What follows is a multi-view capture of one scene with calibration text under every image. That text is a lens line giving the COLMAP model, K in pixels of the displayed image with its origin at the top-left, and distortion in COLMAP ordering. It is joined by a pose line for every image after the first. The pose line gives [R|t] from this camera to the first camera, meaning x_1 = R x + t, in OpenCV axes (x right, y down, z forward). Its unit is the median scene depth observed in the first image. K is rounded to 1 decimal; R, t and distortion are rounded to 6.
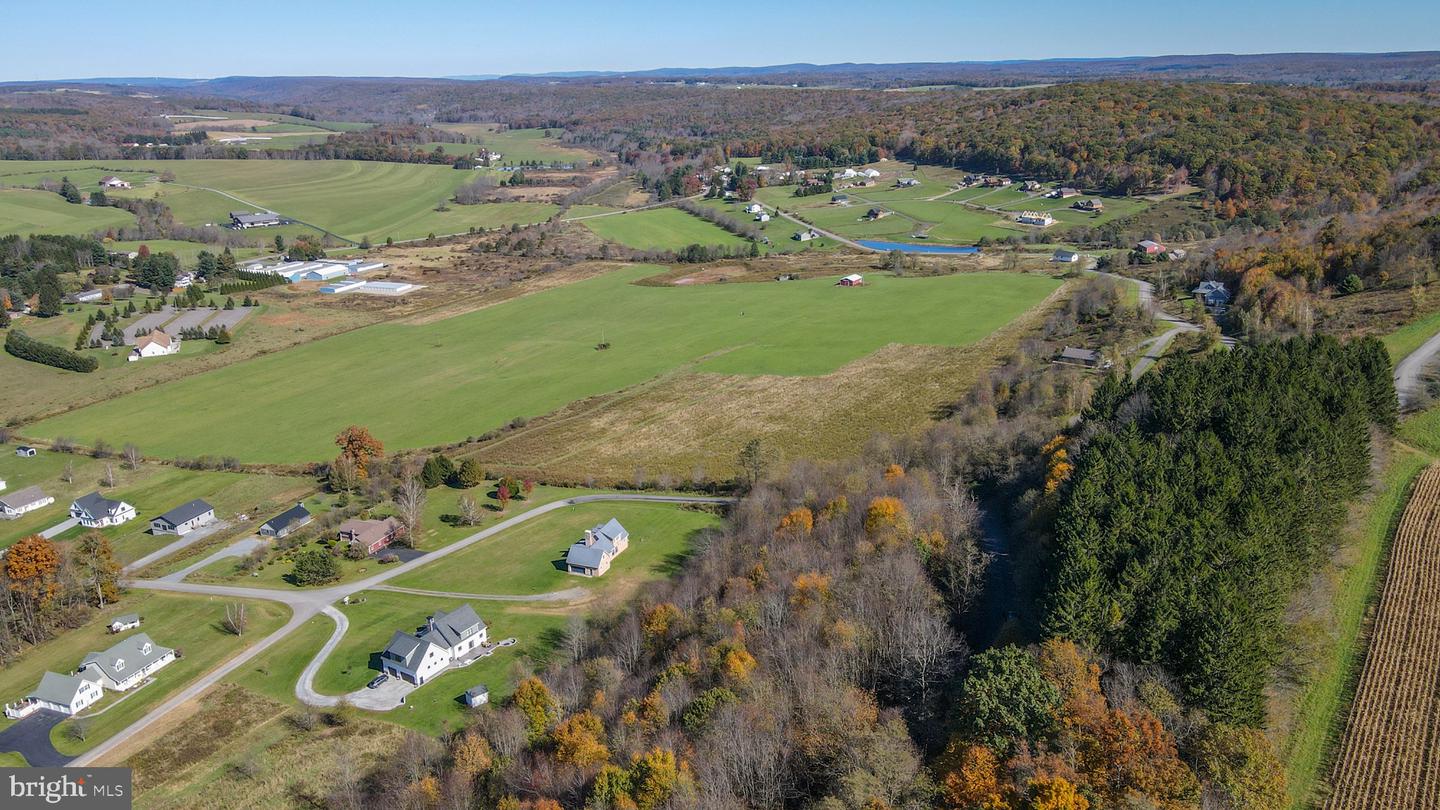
lens RADIAL K [[1068.0, 0, 705.6], [0, 1068.0, 405.1], [0, 0, 1]] dist [-0.004672, 0.025569]
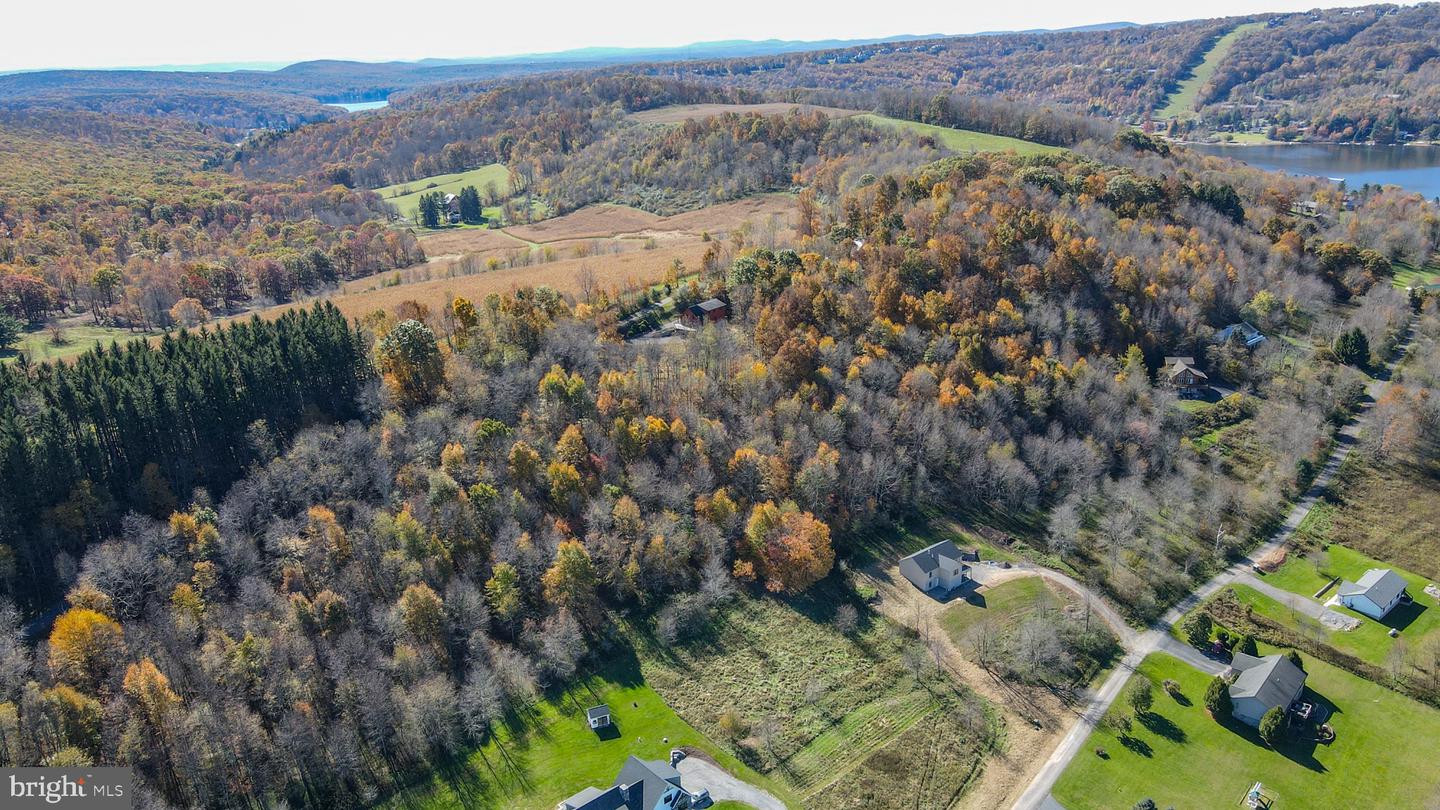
lens RADIAL K [[1068.0, 0, 708.9], [0, 1068.0, 418.8], [0, 0, 1]] dist [-0.004672, 0.025569]
pose [[-0.955384, -0.035387, 0.293238, -0.344217], [0.150344, 0.796298, 0.585924, -0.285160], [-0.254238, 0.603869, -0.755450, 0.913389]]
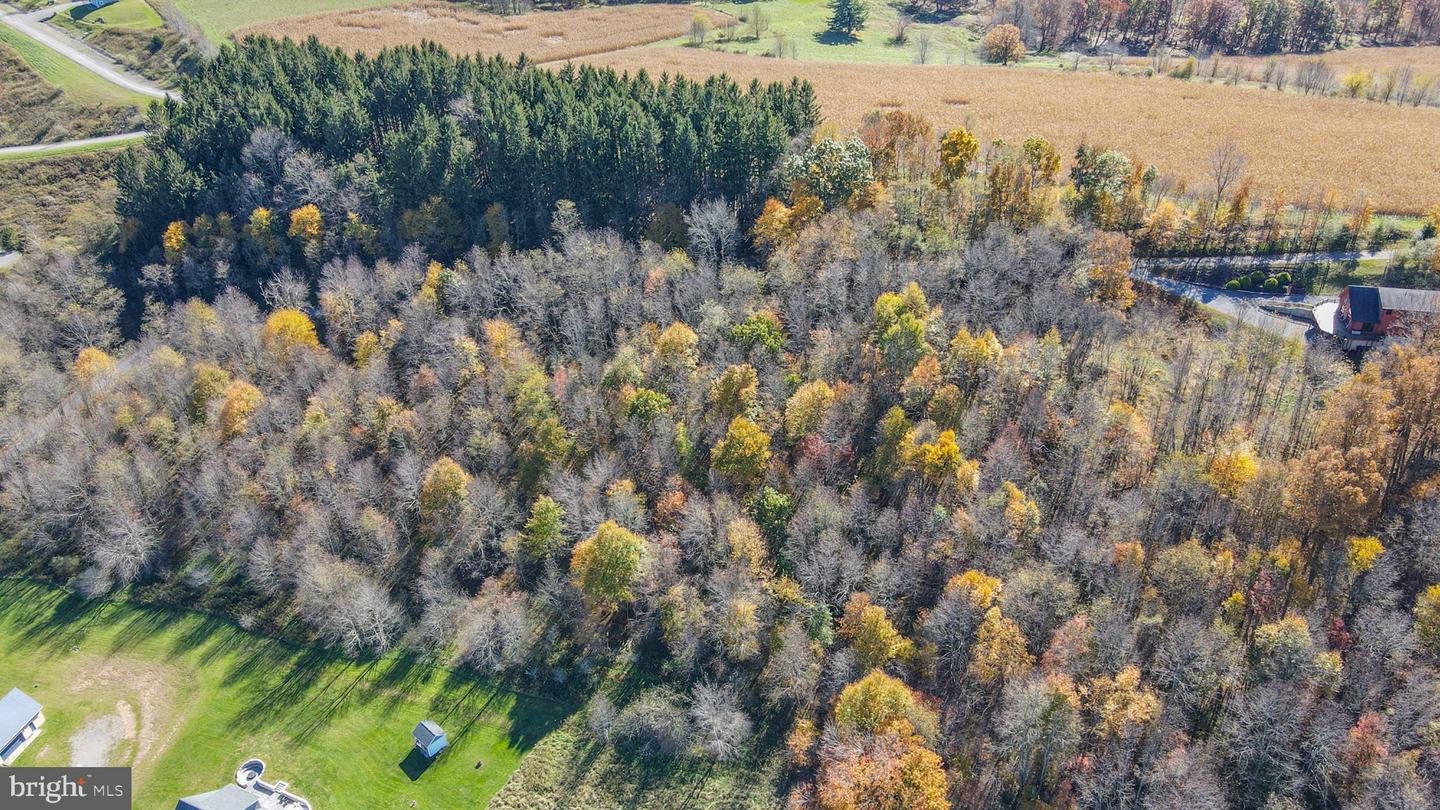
lens RADIAL K [[1068.0, 0, 711.9], [0, 1068.0, 401.0], [0, 0, 1]] dist [-0.004672, 0.025569]
pose [[-0.151141, -0.501067, 0.852108, -0.441042], [0.339518, 0.783257, 0.520802, -0.127268], [-0.928377, 0.368021, 0.051739, 0.420564]]
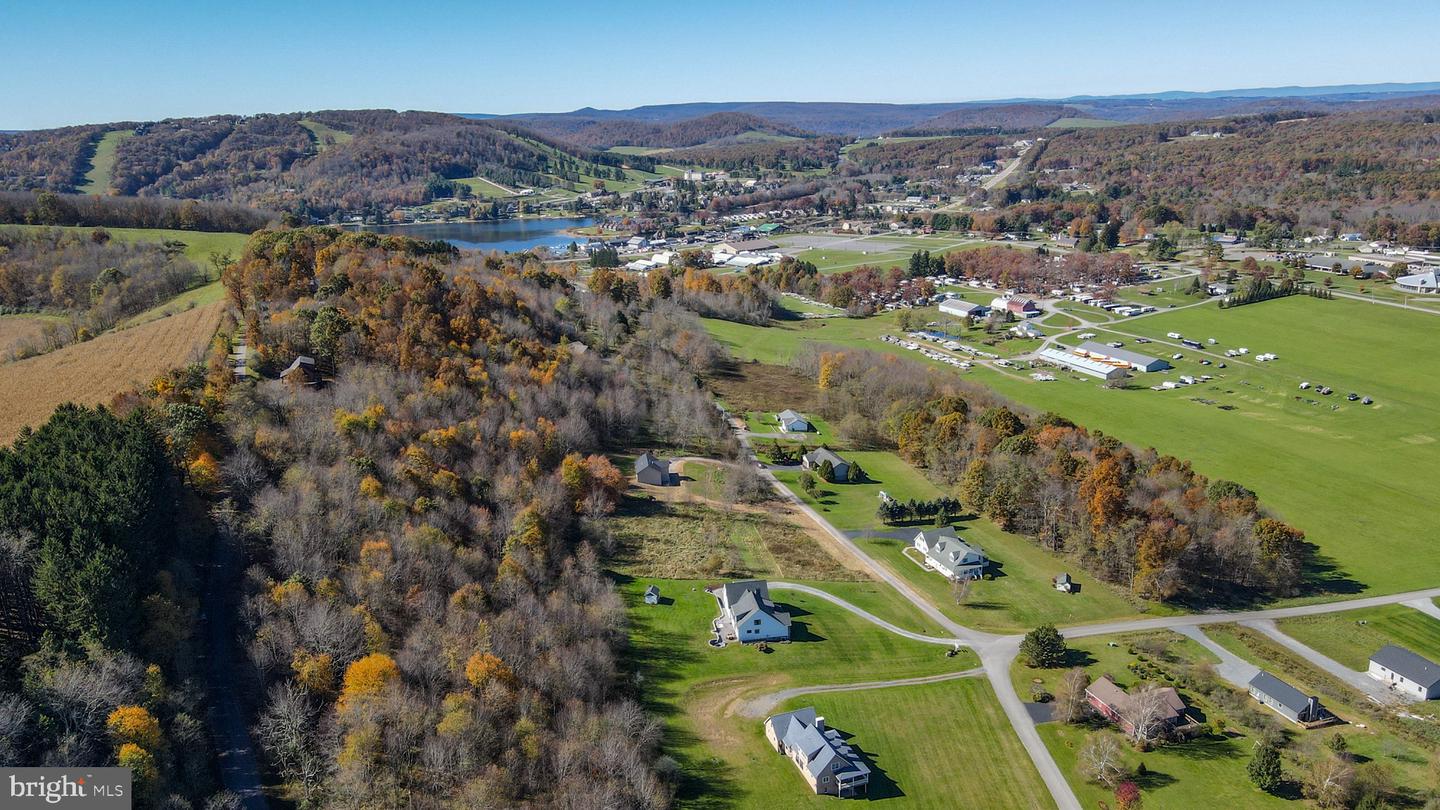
lens RADIAL K [[1068.0, 0, 708.5], [0, 1068.0, 408.2], [0, 0, 1]] dist [-0.004672, 0.025569]
pose [[-0.742646, 0.233532, -0.627646, 0.287759], [-0.152338, 0.853745, 0.497909, -0.336231], [0.652127, 0.465385, -0.598454, 1.015330]]
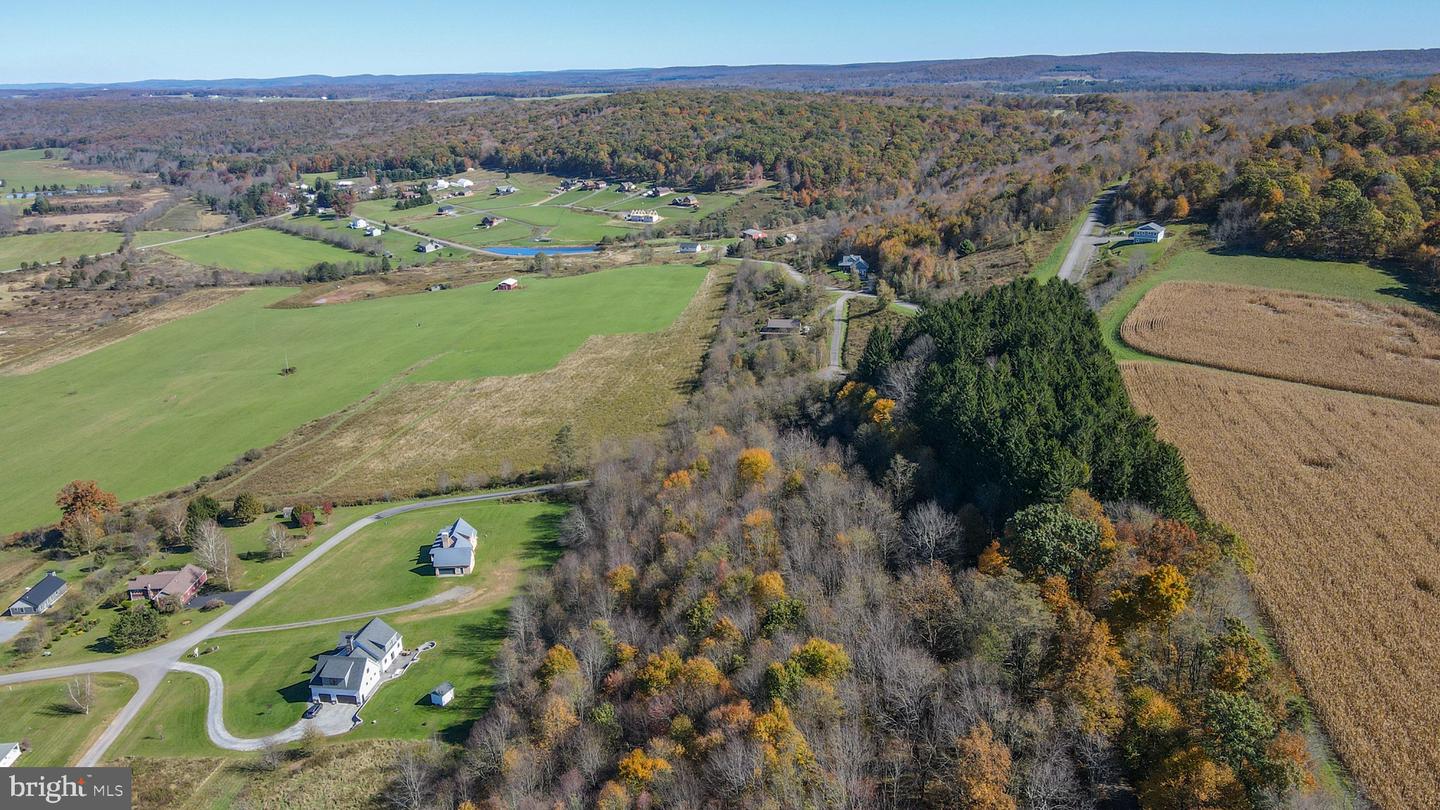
lens RADIAL K [[1068.0, 0, 706.0], [0, 1068.0, 405.9], [0, 0, 1]] dist [-0.004672, 0.025569]
pose [[0.910038, -0.125580, 0.395045, -0.210061], [0.129118, 0.991471, 0.017736, 0.009966], [-0.393903, 0.034867, 0.918490, -0.019580]]
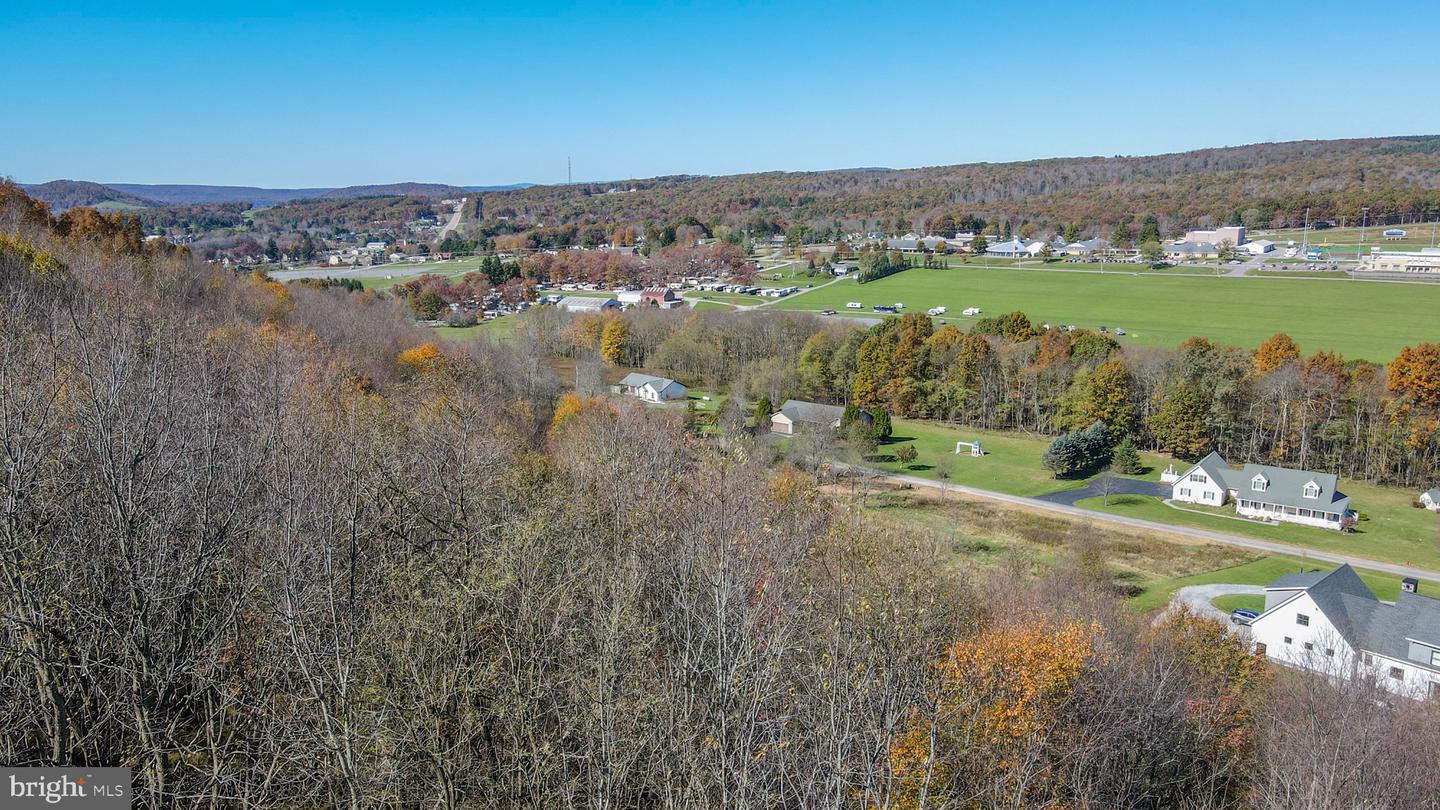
lens RADIAL K [[1068.0, 0, 702.4], [0, 1068.0, 411.1], [0, 0, 1]] dist [-0.004672, 0.025569]
pose [[-0.271673, 0.238883, -0.932271, 0.130347], [-0.261762, 0.913842, 0.310441, 0.051737], [0.926107, 0.328372, -0.185735, 0.521476]]
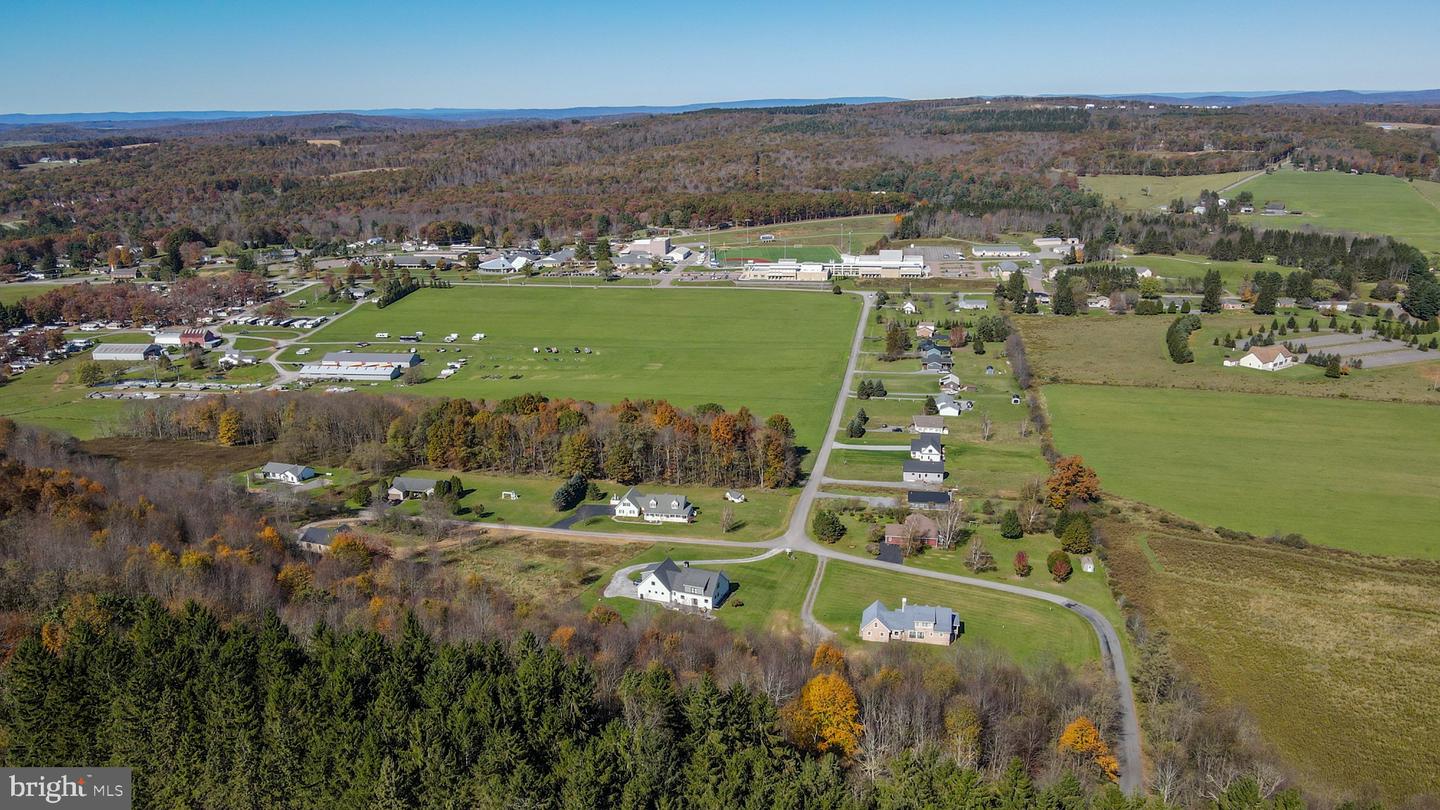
lens RADIAL K [[1068.0, 0, 708.5], [0, 1068.0, 411.7], [0, 0, 1]] dist [-0.004672, 0.025569]
pose [[0.204173, 0.297902, -0.932506, 0.522067], [-0.287633, 0.928782, 0.233734, -0.155940], [0.935725, 0.220498, 0.275318, 0.433338]]
